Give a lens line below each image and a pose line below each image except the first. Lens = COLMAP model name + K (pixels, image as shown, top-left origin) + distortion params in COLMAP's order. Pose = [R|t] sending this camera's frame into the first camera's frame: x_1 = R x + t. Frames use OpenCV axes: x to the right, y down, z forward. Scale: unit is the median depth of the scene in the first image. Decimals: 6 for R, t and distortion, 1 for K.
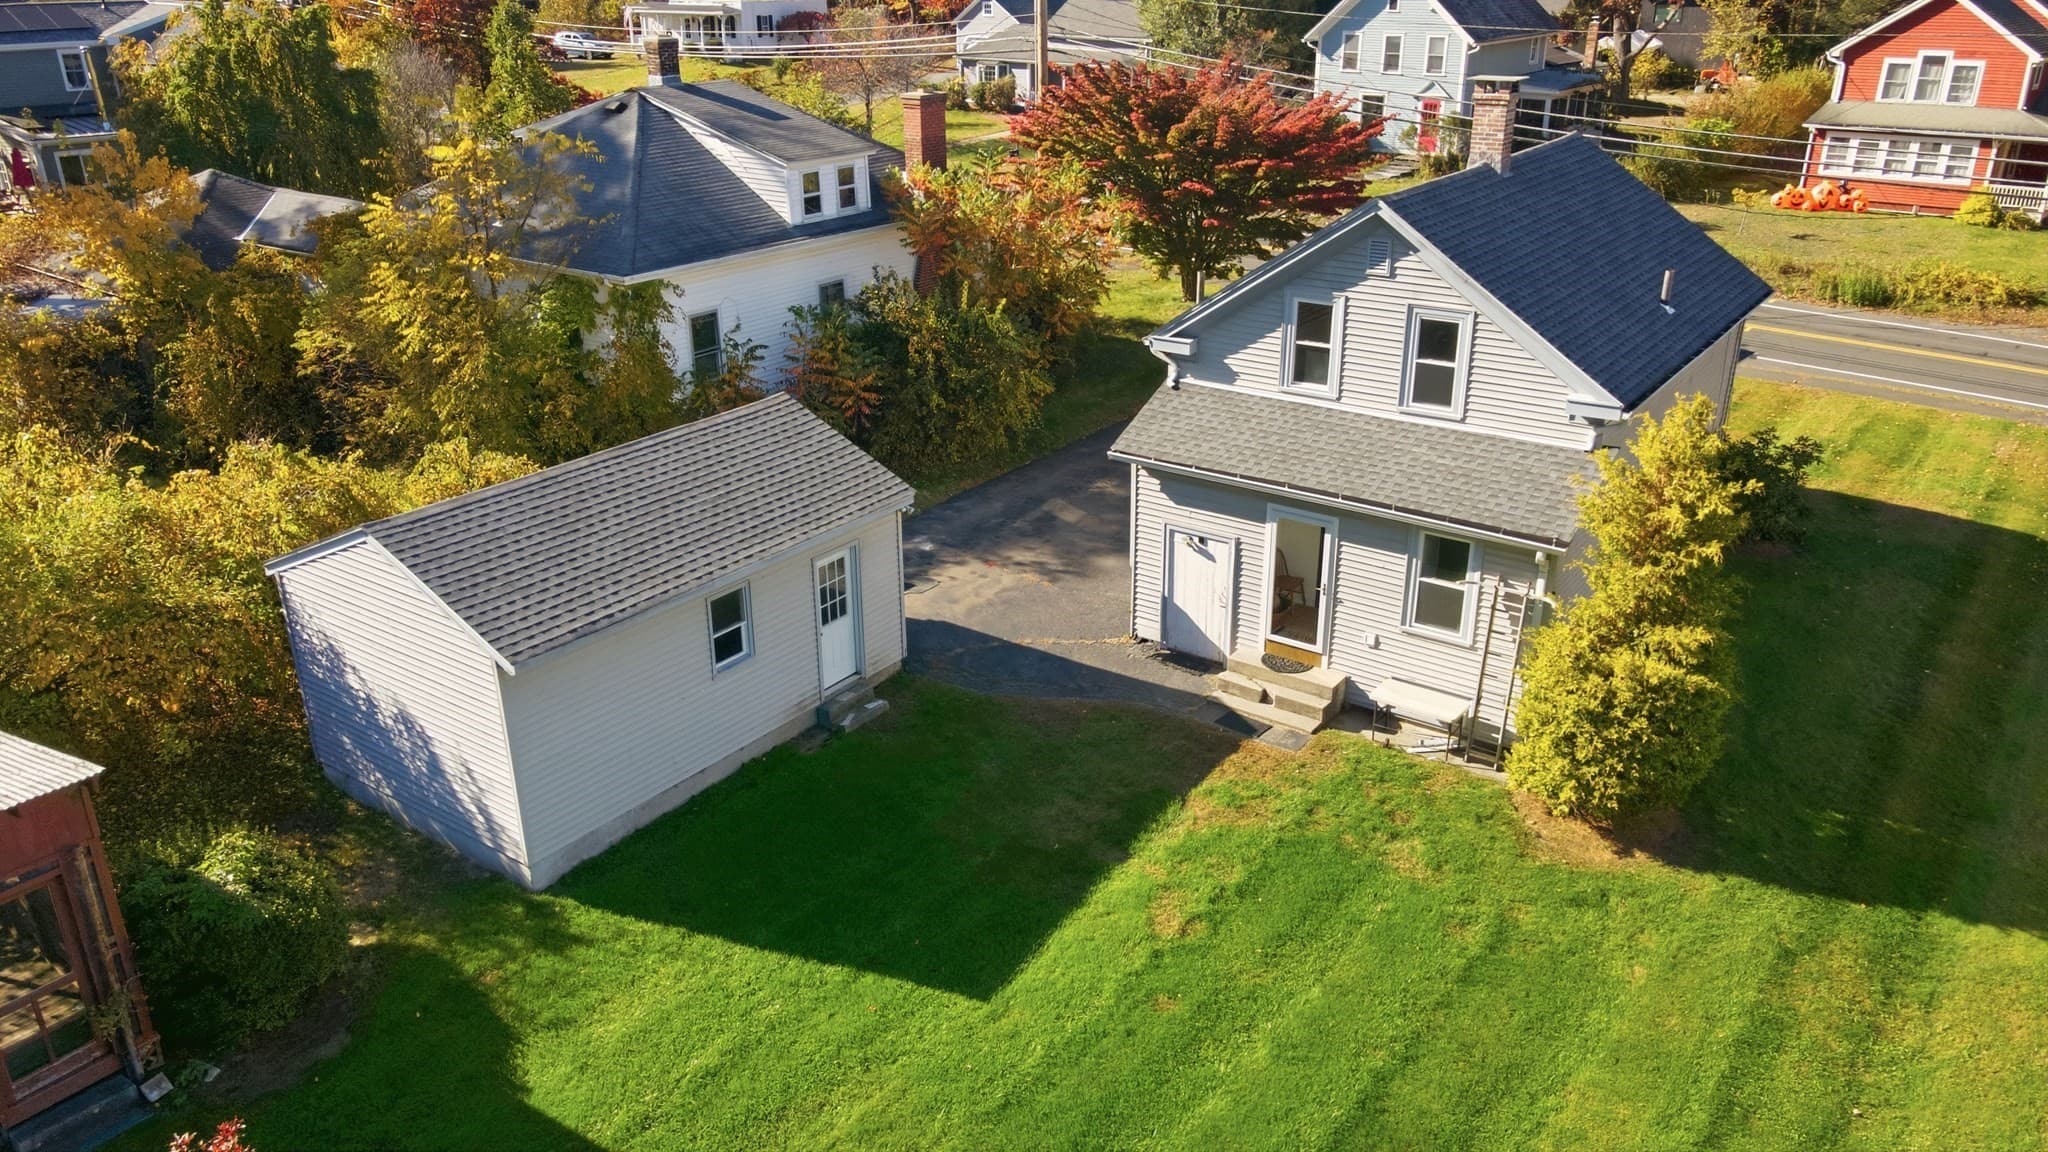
lens RADIAL K [[1486.6, 0, 1024.0], [0, 1486.6, 576.0], [0, 0, 1]] dist [0.033590, -0.003285]
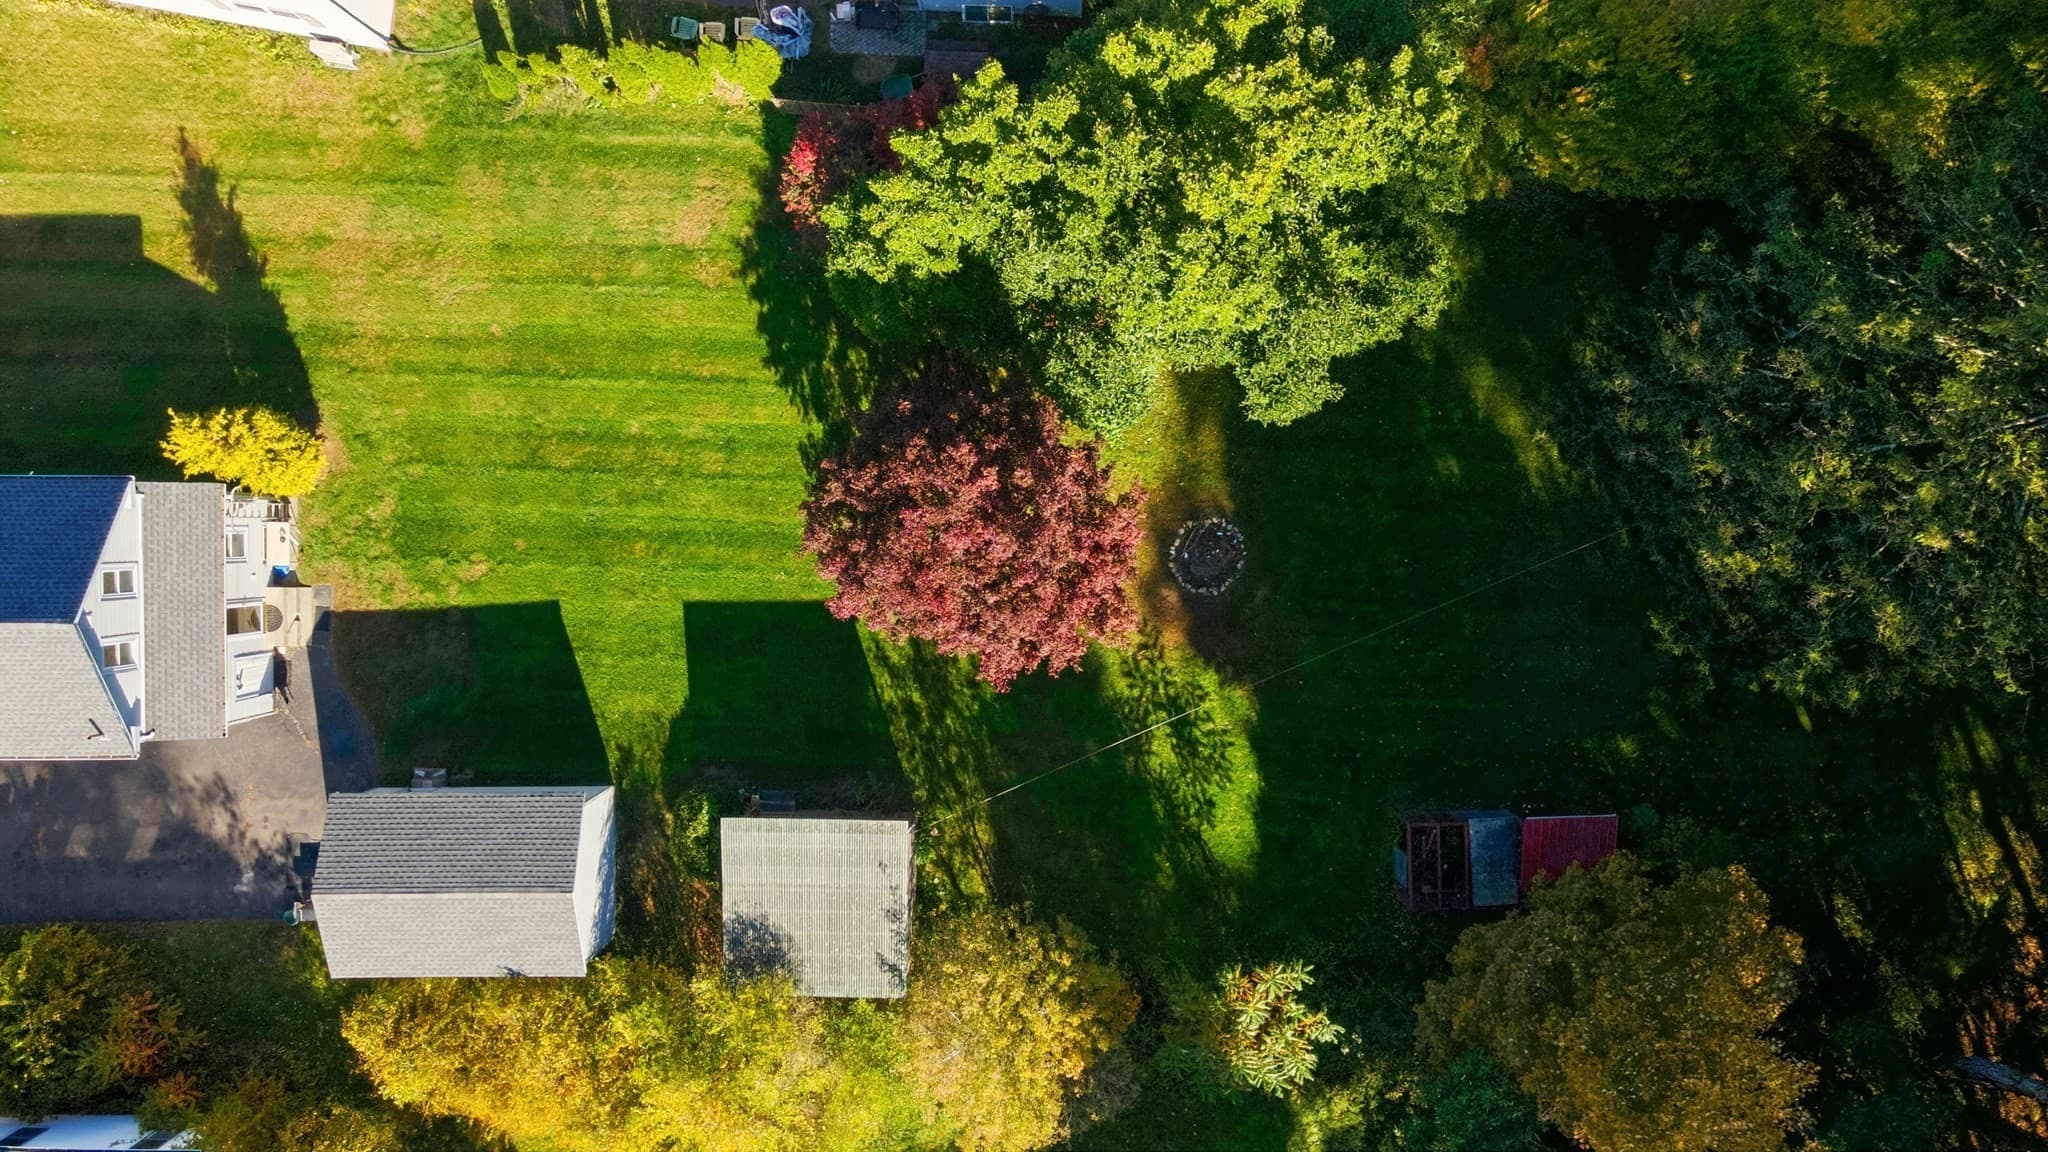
lens RADIAL K [[1544.3, 0, 1024.0], [0, 1544.3, 576.0], [0, 0, 1]] dist [0.006533, 0.112188]
pose [[-0.581488, -0.813504, -0.009116, -0.343336], [0.332300, -0.247725, 0.910060, -1.497623], [-0.742596, 0.526159, 0.414376, -0.624428]]
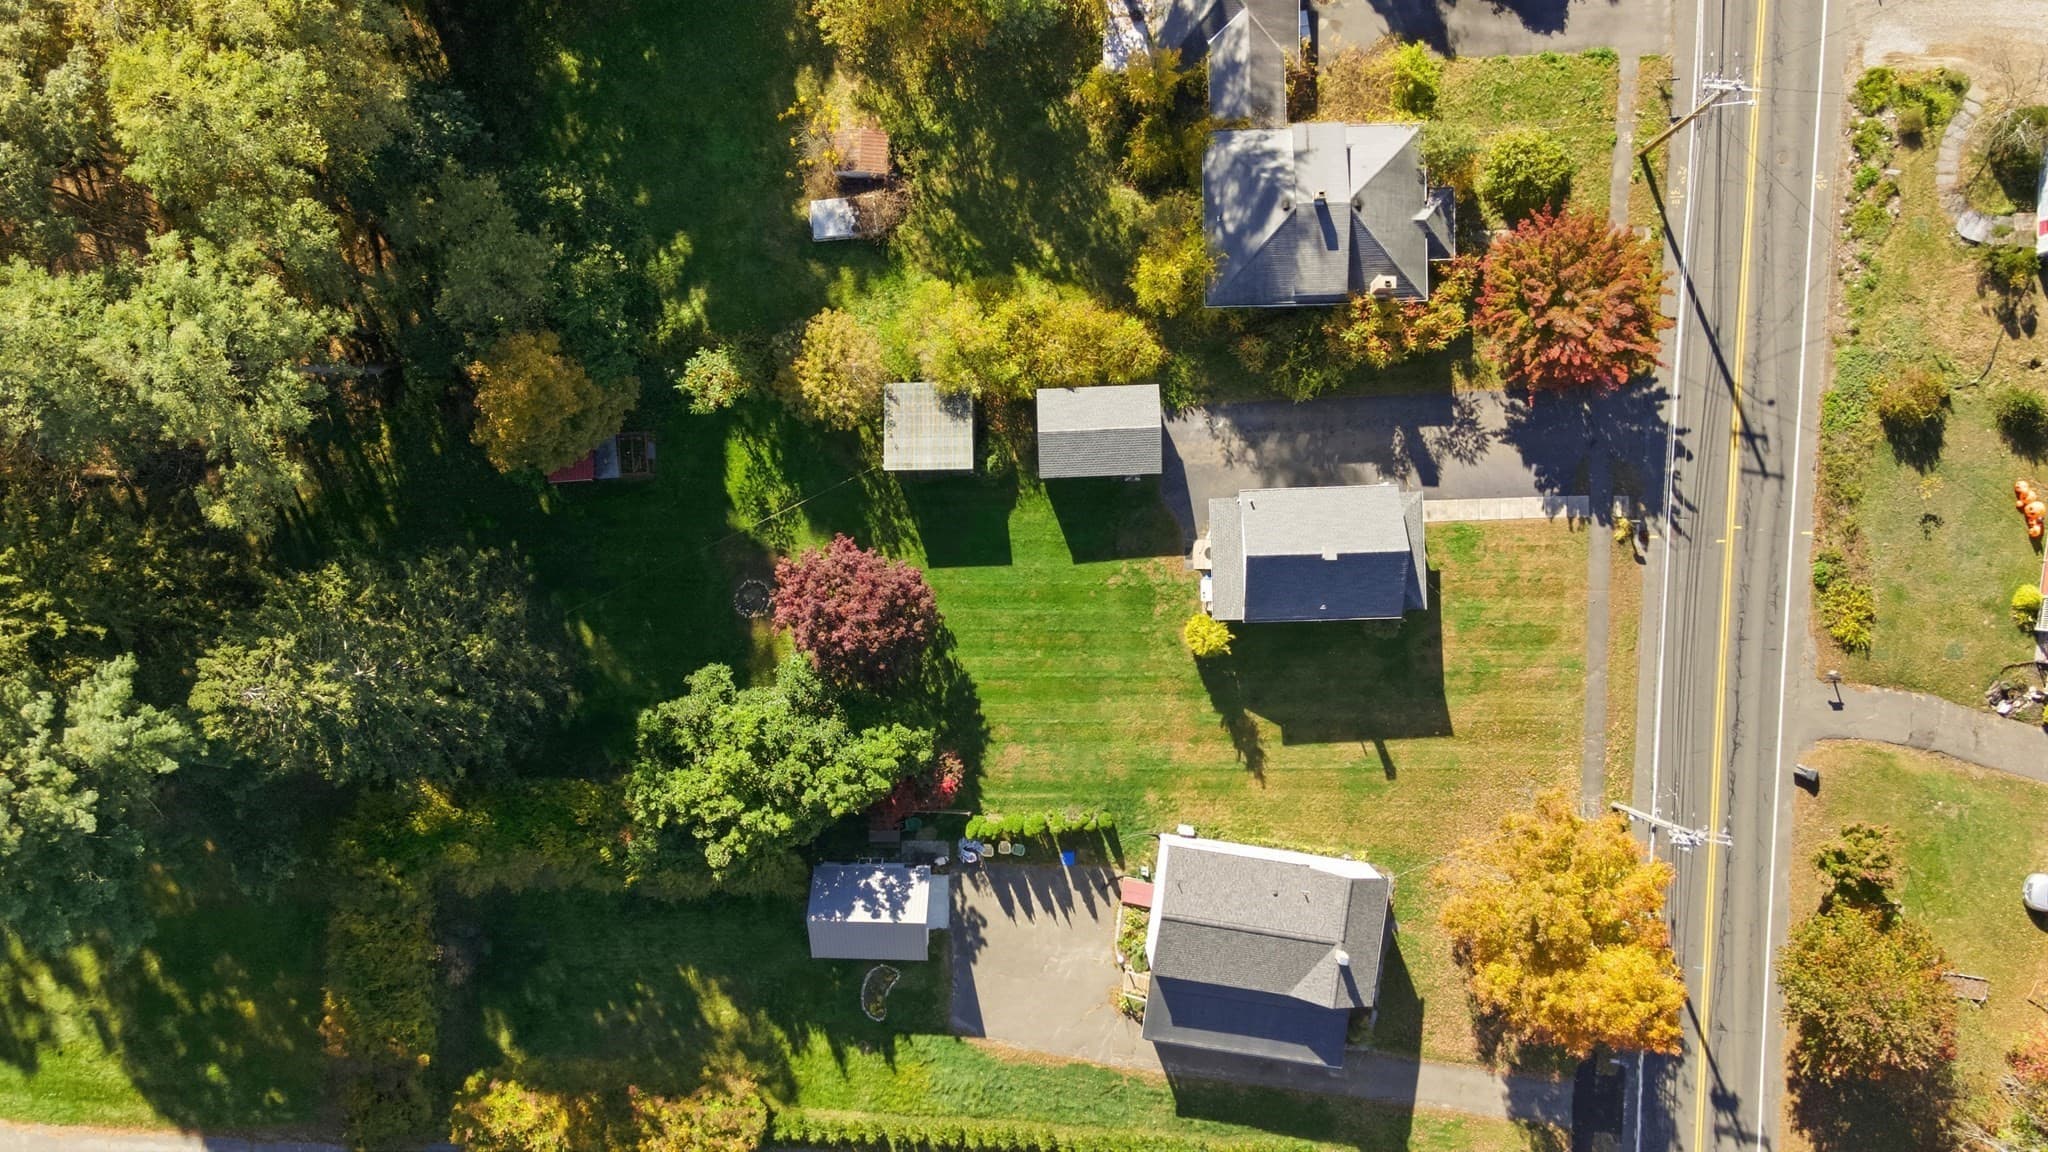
lens RADIAL K [[1486.6, 0, 1024.0], [0, 1486.6, 576.0], [0, 0, 1]] dist [0.033590, -0.003285]
pose [[0.609549, 0.792661, -0.011769, -0.031920], [-0.284874, 0.232872, 0.929848, -3.566283], [0.739795, -0.563436, 0.367756, -0.881010]]
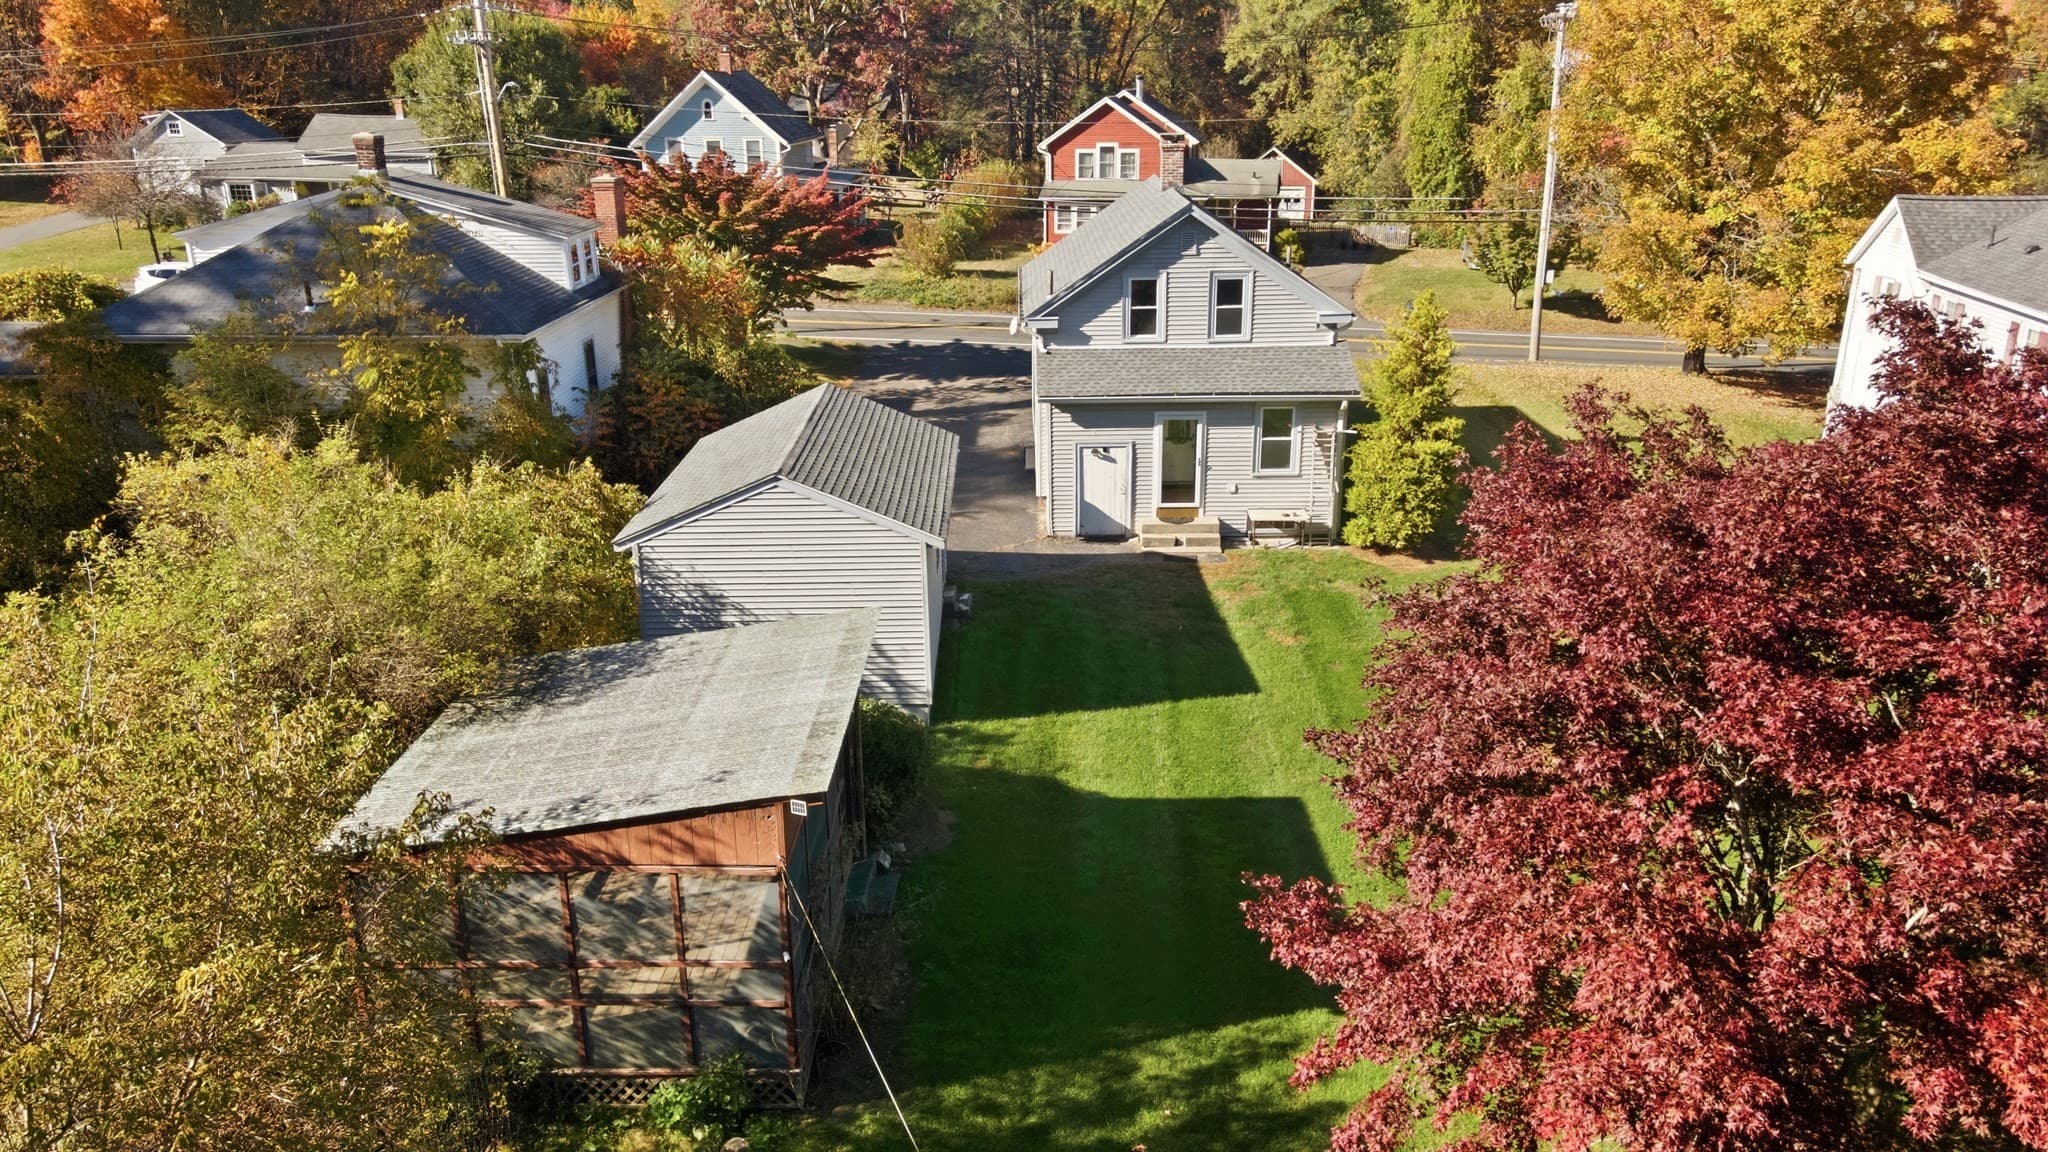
lens RADIAL K [[1486.6, 0, 1024.0], [0, 1486.6, 576.0], [0, 0, 1]] dist [0.033590, -0.003285]
pose [[0.803852, -0.188570, 0.564149, -0.811675], [0.232042, 0.972690, -0.005508, 0.088172], [-0.547704, 0.135333, 0.825655, -0.131388]]
